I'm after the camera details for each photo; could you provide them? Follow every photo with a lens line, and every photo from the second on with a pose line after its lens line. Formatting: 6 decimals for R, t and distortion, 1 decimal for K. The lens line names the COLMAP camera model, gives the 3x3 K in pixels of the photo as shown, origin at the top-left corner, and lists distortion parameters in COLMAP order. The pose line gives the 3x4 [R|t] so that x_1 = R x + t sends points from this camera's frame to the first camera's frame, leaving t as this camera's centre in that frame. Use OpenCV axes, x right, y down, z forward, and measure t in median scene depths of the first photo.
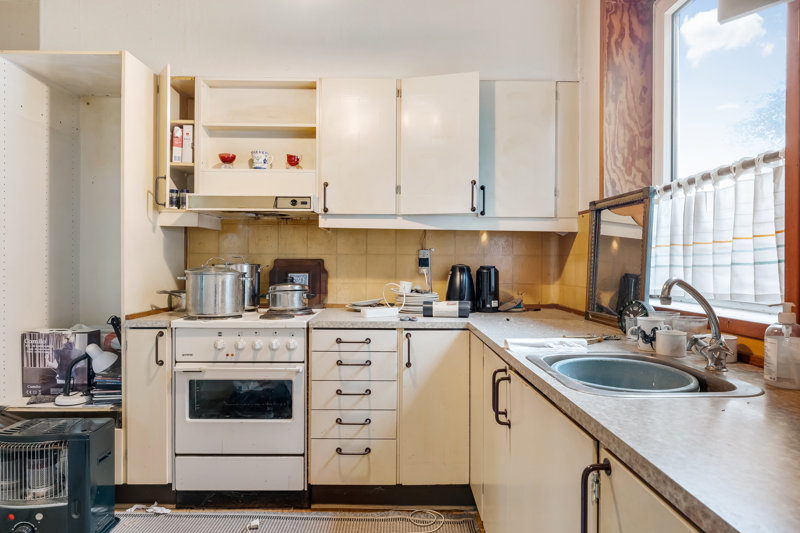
lens RADIAL K [[469.2, 0, 400.0], [0, 469.2, 266.5], [0, 0, 1]] dist [0.001336, 0.000733]
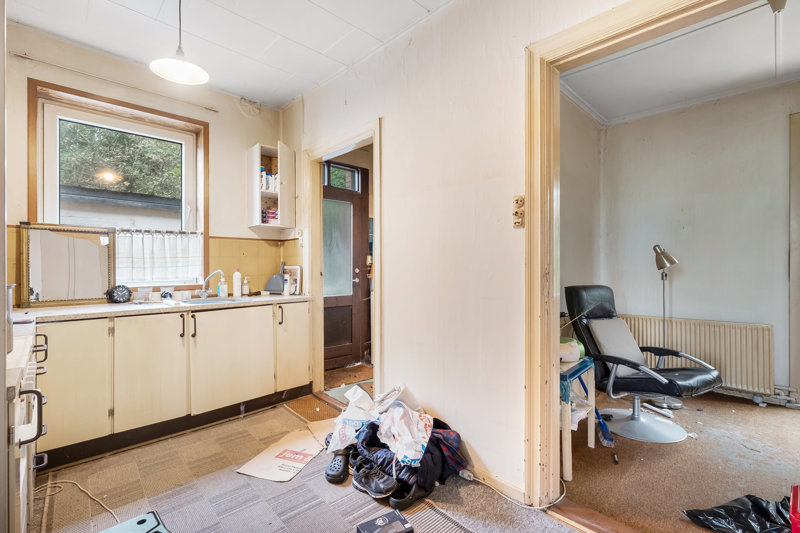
lens RADIAL K [[356.0, 0, 400.0], [0, 356.0, 266.5], [0, 0, 1]] dist [0.000463, 0.000098]
pose [[-0.674622, -0.005857, 0.738140, -1.102282], [0.002142, 0.999949, 0.009892, -0.015185], [-0.738160, 0.008254, -0.674575, 0.889120]]
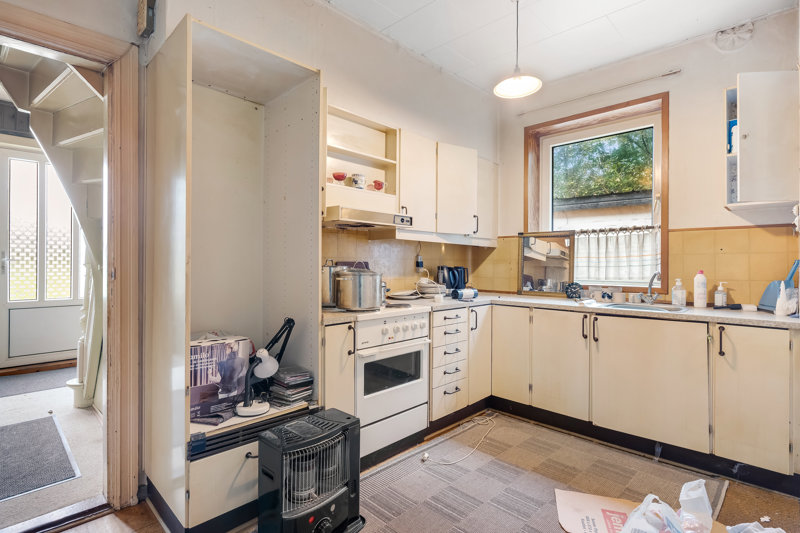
lens RADIAL K [[390.8, 0, 401.0], [0, 390.8, 261.8], [0, 0, 1]] dist [-0.000011, 0.000086]
pose [[0.705404, 0.001854, 0.708803, -1.058454], [0.001322, 0.999991, -0.003932, -0.013800], [-0.708804, 0.003711, 0.705396, 0.223049]]
